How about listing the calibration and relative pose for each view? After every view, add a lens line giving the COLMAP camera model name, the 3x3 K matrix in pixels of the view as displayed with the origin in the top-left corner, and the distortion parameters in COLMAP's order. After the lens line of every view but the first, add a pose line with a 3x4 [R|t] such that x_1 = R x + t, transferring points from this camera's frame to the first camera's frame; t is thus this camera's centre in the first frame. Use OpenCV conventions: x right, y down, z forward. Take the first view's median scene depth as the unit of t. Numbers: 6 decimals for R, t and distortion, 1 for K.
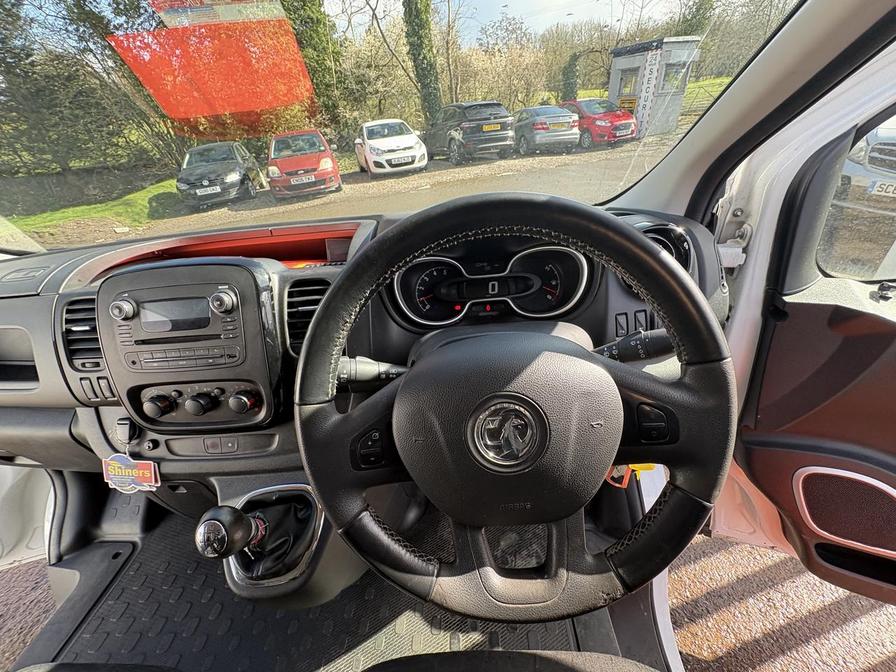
lens RADIAL K [[356.5, 0, 442.3], [0, 356.5, 330.1], [0, 0, 1]] dist [0.007058, -0.001239]
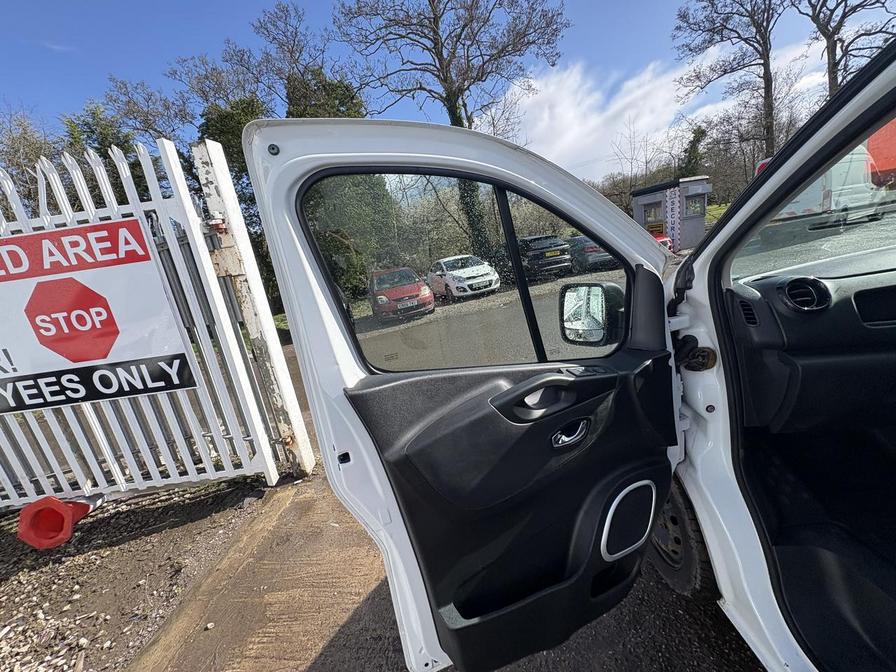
lens RADIAL K [[356.5, 0, 449.0], [0, 356.5, 331.5], [0, 0, 1]] dist [0.007058, -0.001239]
pose [[0.996597, -0.077497, -0.028100, -2.331250], [0.063849, 0.941290, -0.331505, 0.460465], [0.052141, 0.328583, 0.943035, -0.384786]]
